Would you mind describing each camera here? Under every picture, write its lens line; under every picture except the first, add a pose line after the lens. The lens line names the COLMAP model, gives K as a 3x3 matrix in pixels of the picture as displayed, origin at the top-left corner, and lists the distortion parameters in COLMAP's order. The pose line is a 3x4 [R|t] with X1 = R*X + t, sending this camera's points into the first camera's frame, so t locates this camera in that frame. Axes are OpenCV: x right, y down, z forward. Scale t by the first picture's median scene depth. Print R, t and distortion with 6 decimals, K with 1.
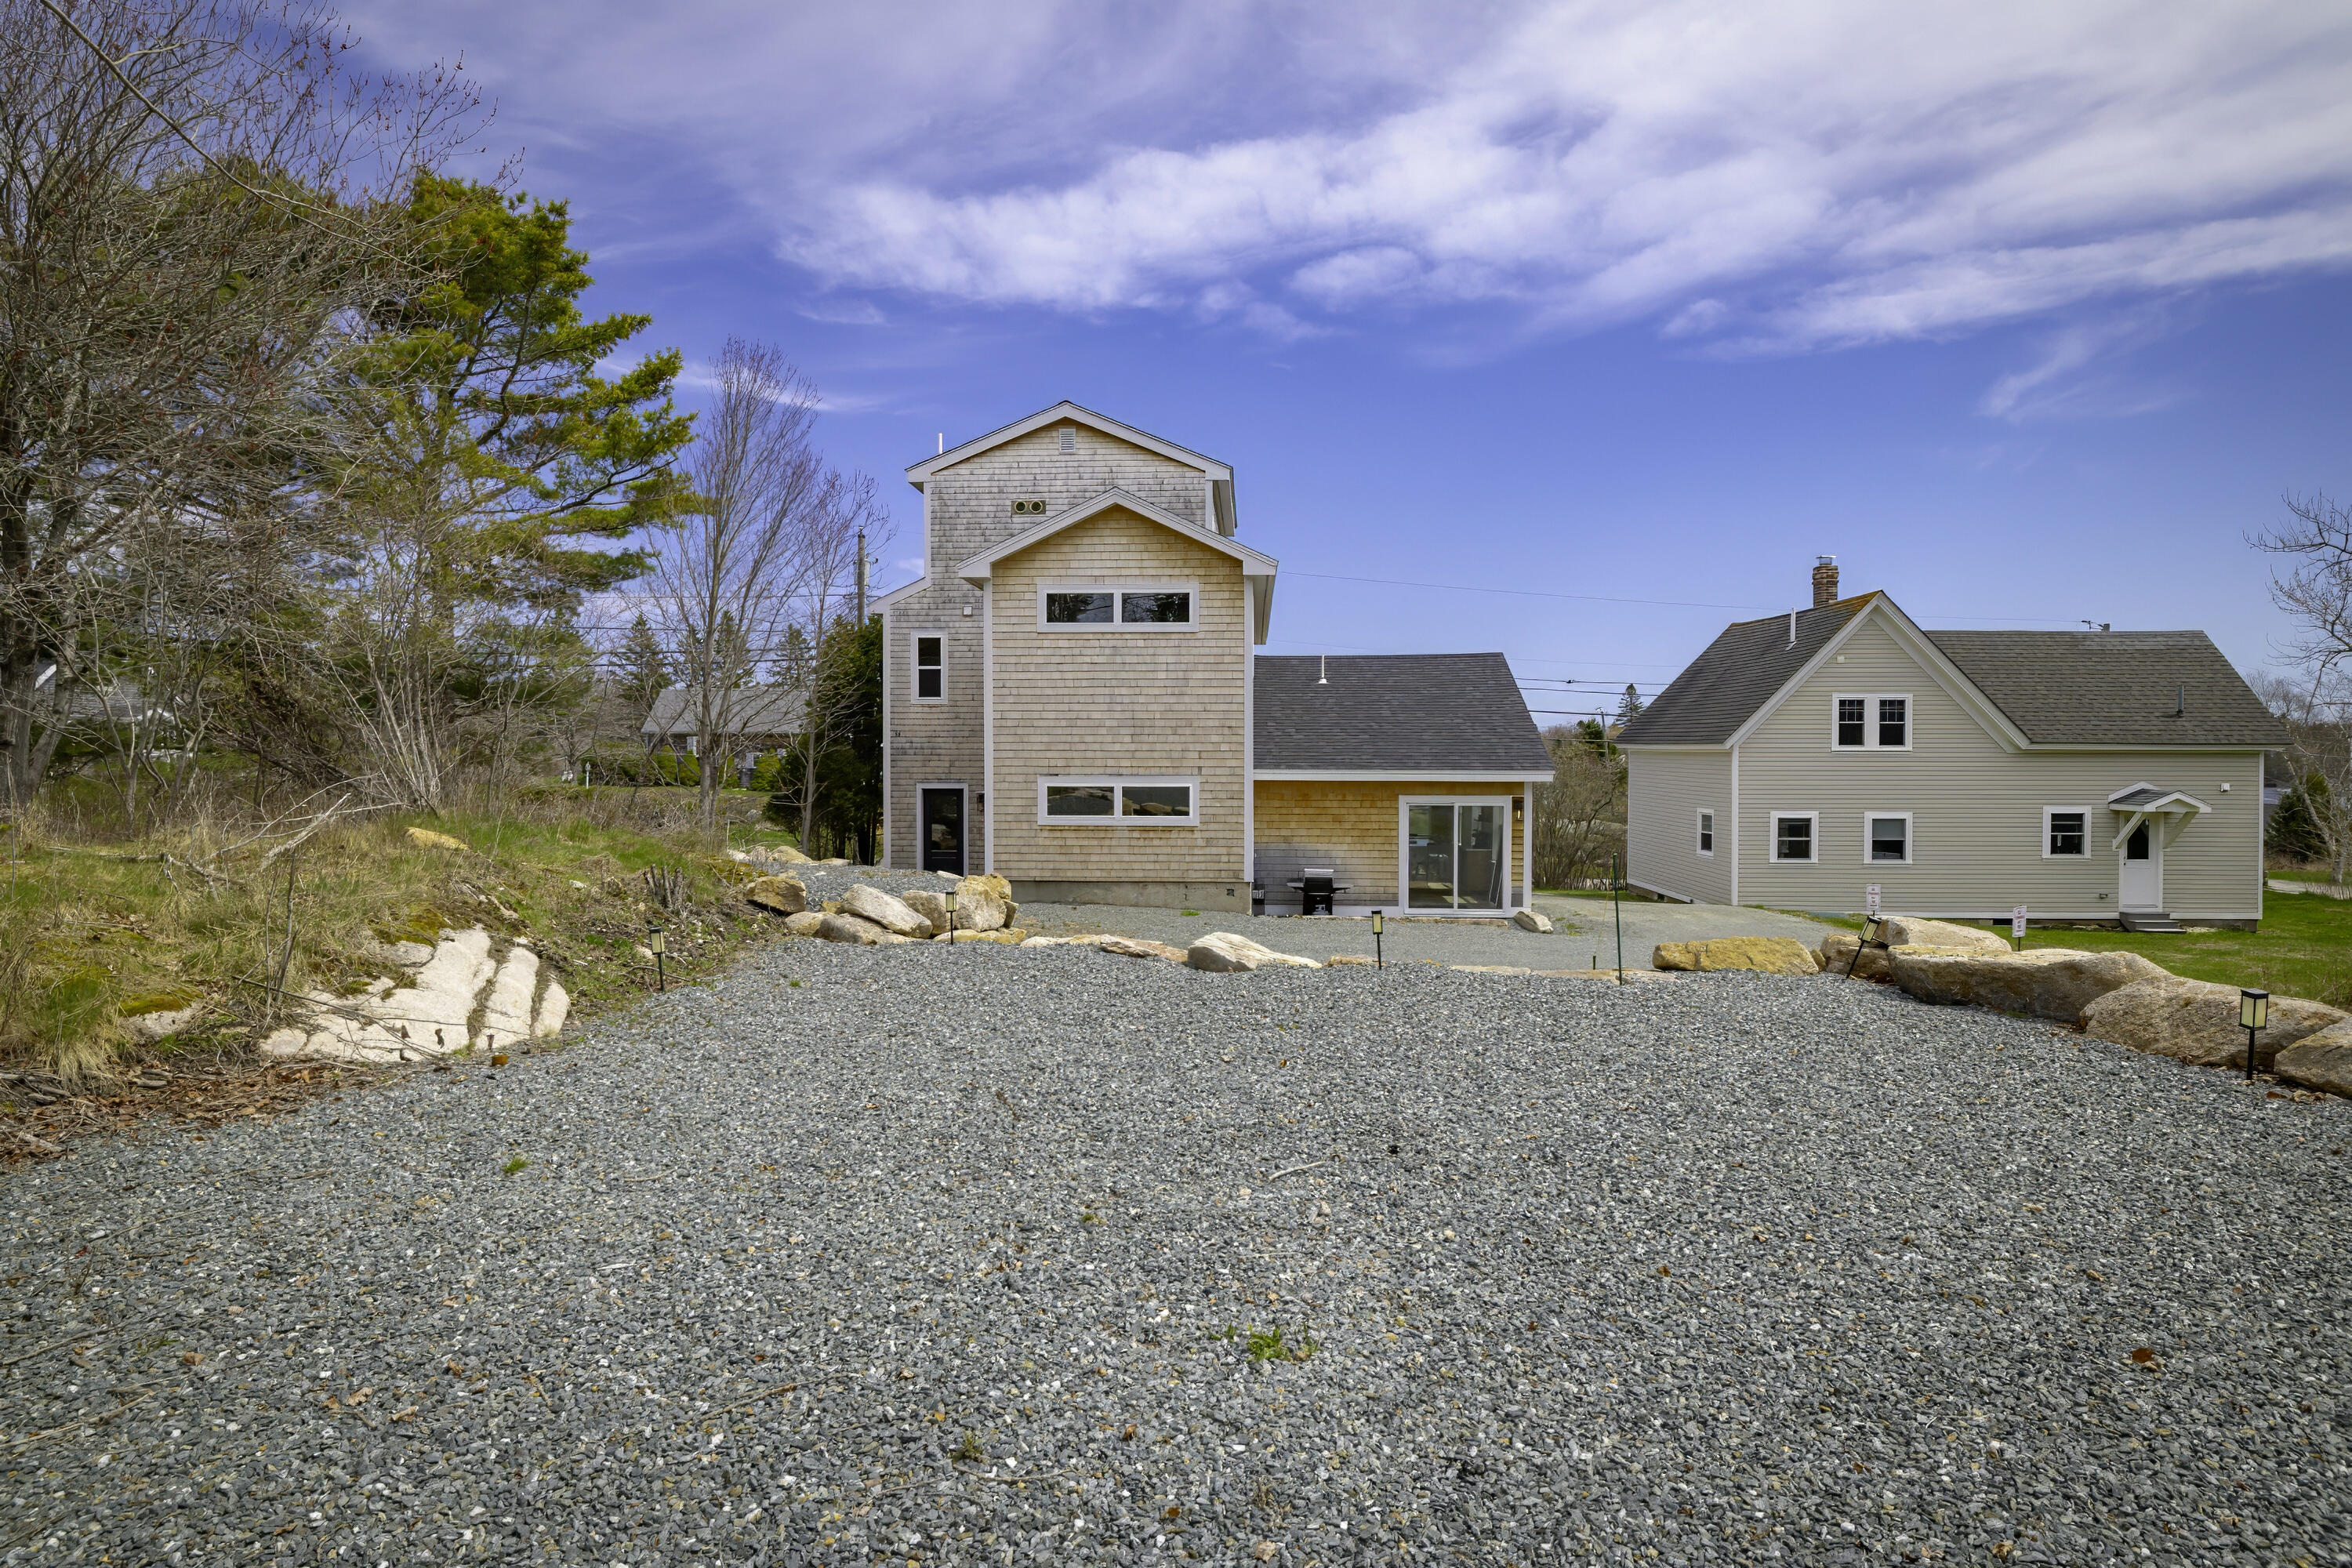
lens RADIAL K [[1329.0, 0, 1176.0], [0, 1329.0, 784.0], [0, 0, 1]] dist [0.004887, -0.002079]
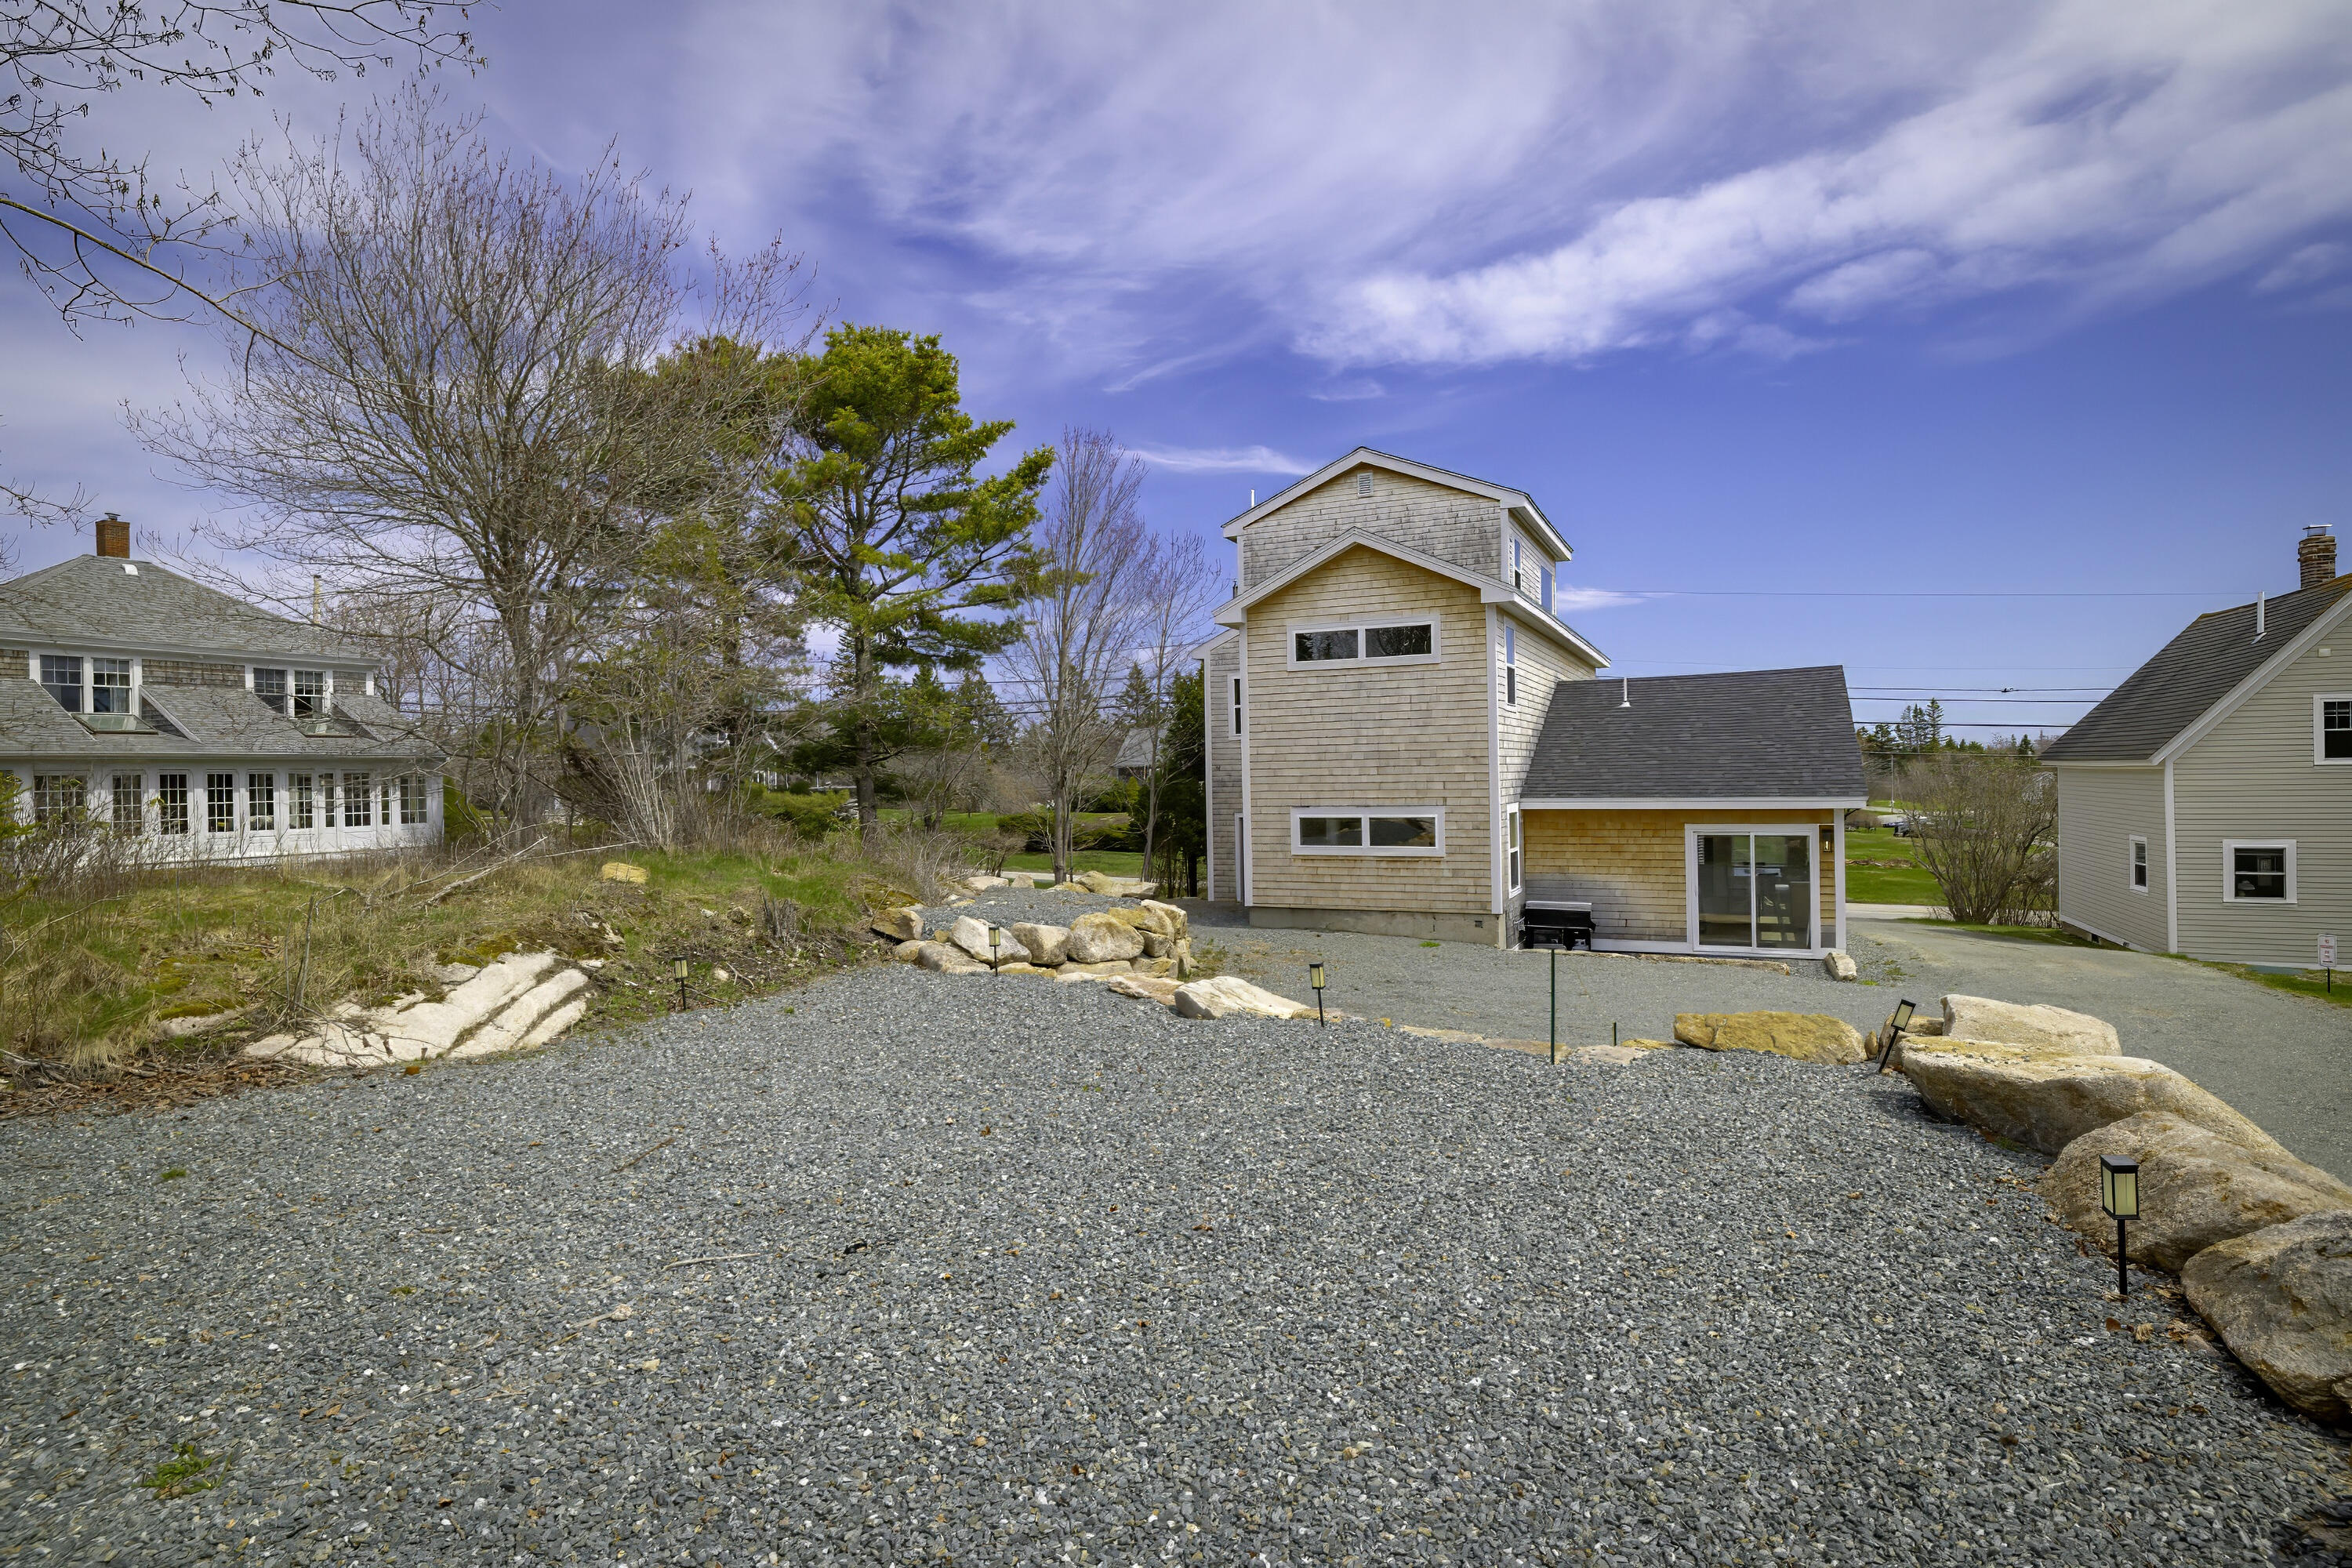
lens RADIAL K [[1218.0, 0, 1178.5], [0, 1218.0, 777.9], [0, 0, 1]] dist [0.000041, 0.000948]
pose [[0.929046, -0.017711, -0.369541, 0.169875], [0.009203, 0.999651, -0.024772, -0.006732], [0.369851, 0.019614, 0.928884, 0.074365]]
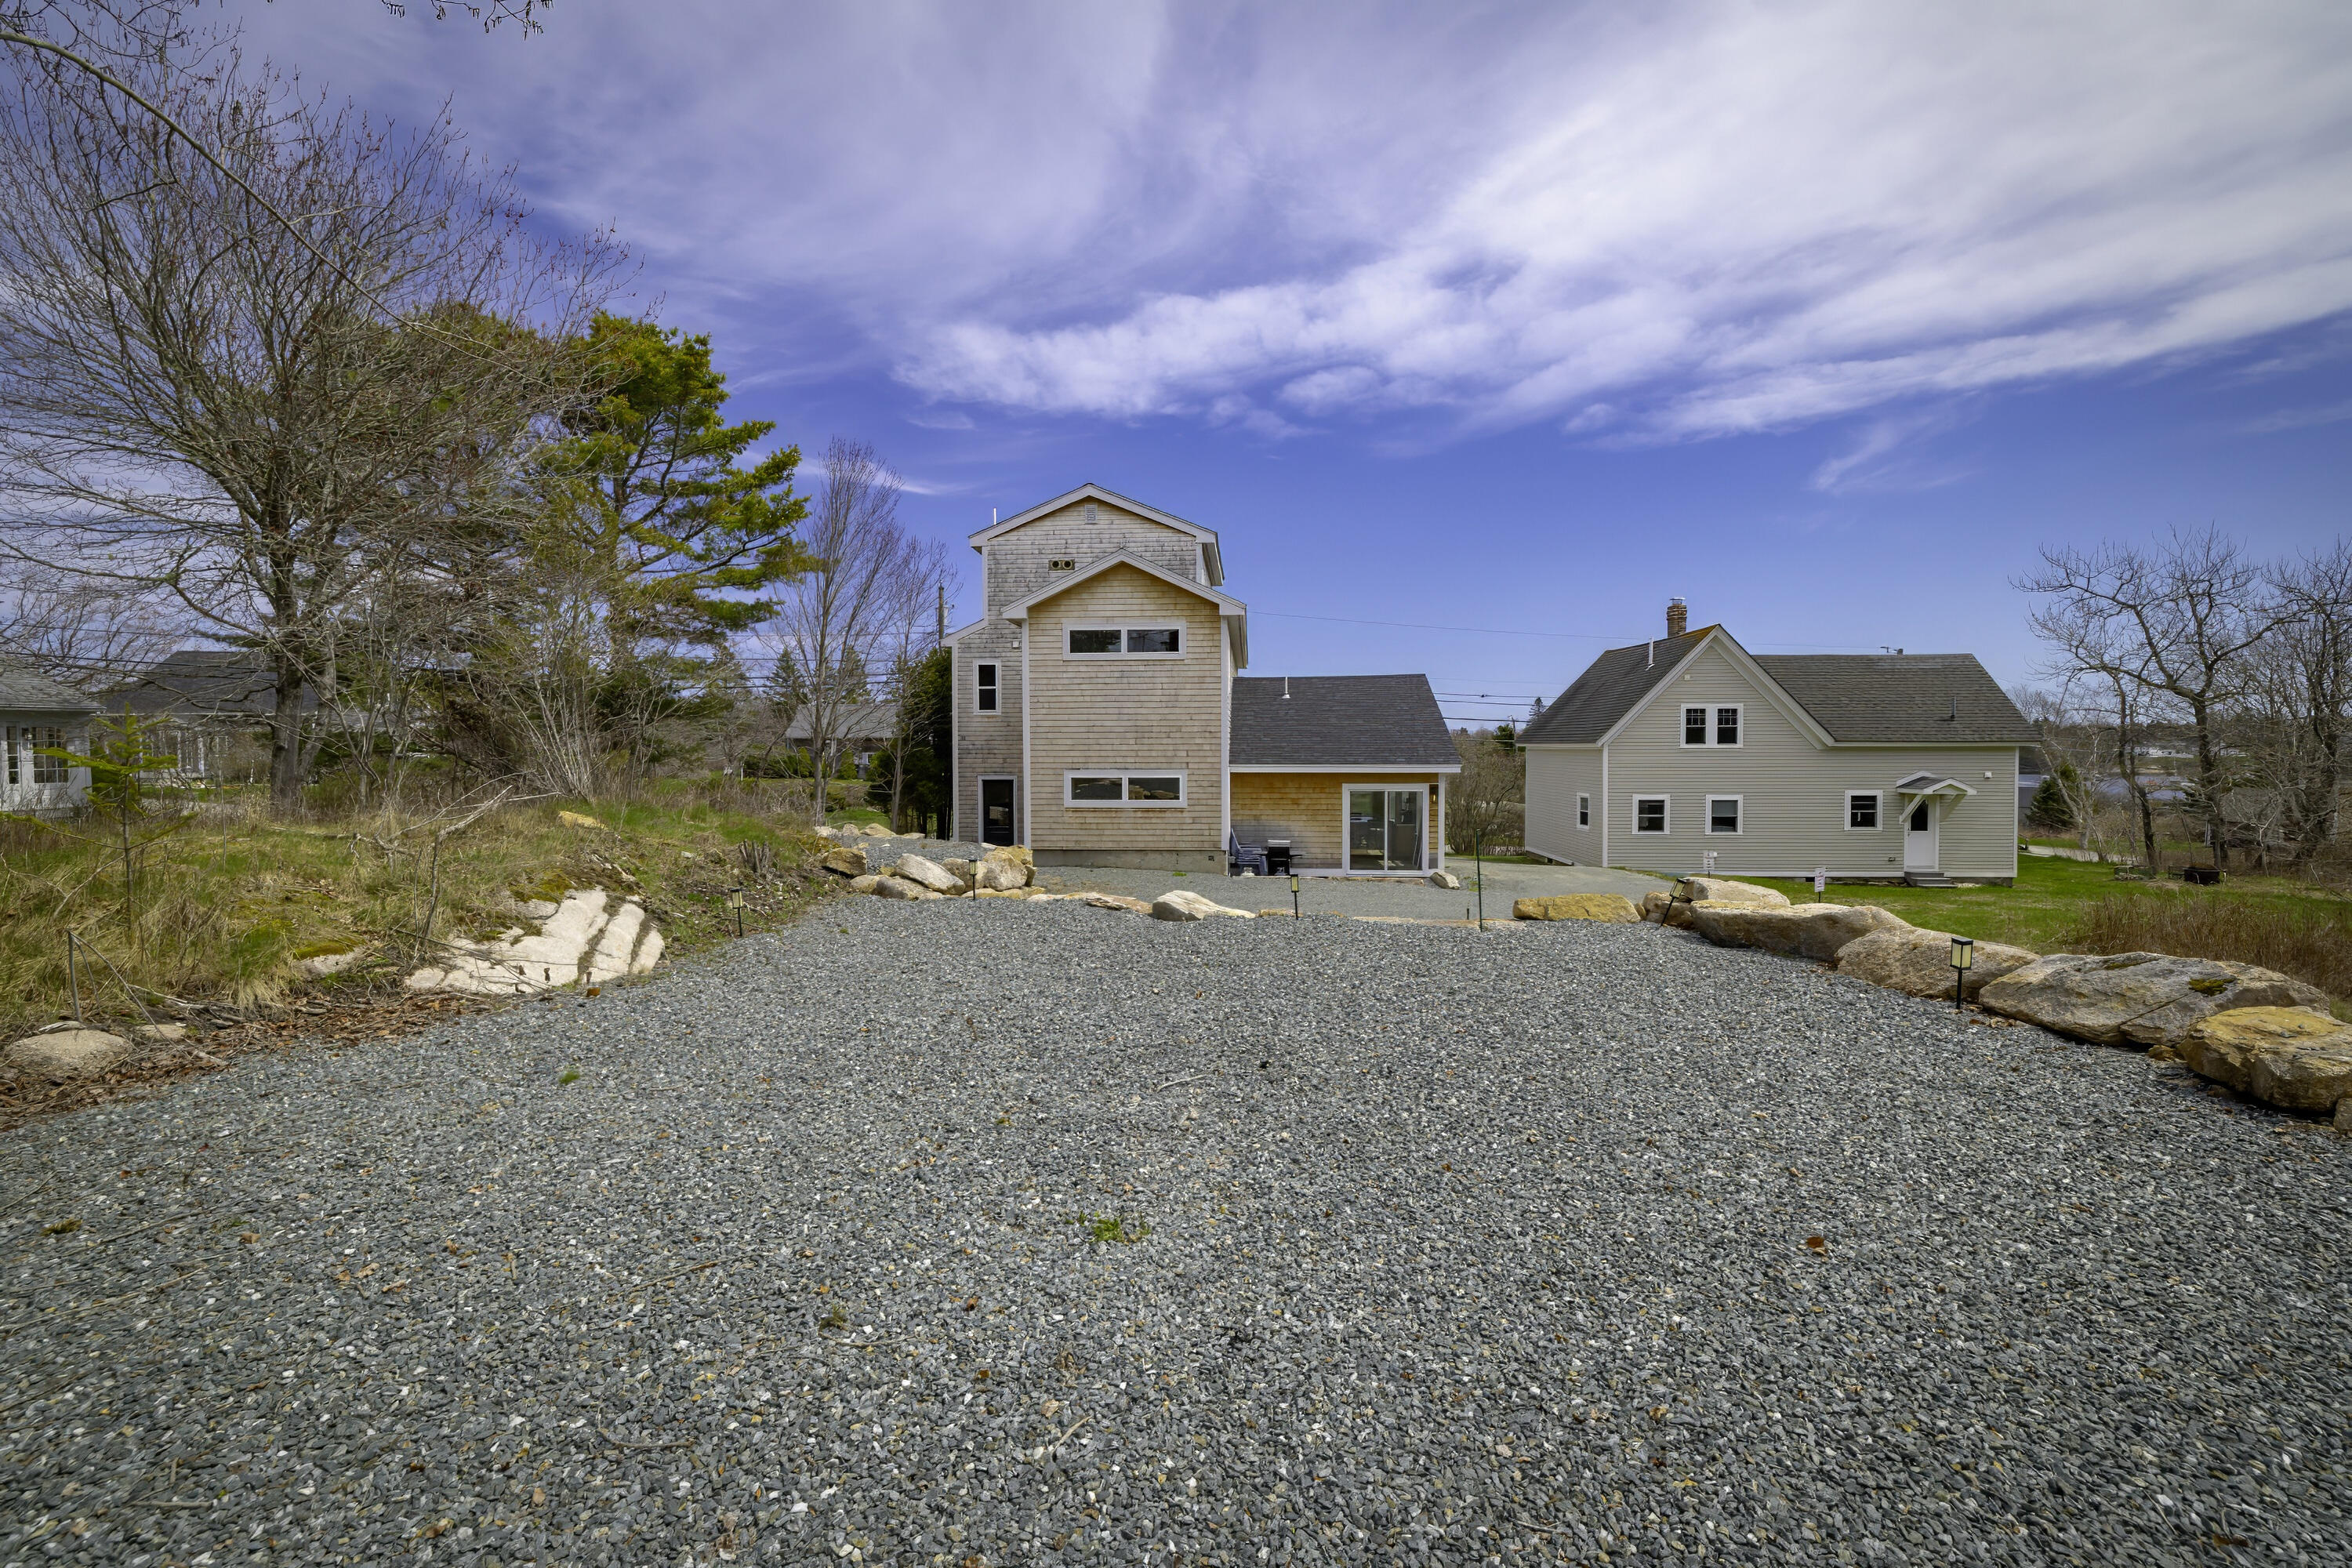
lens RADIAL K [[1005.9, 0, 1175.5], [0, 1005.9, 777.8], [0, 0, 1]] dist [0.005336, -0.000215]
pose [[0.999824, -0.003420, -0.018467, 0.024338], [0.003471, 0.999990, 0.002712, -0.000487], [0.018458, -0.002776, 0.999826, 0.009633]]
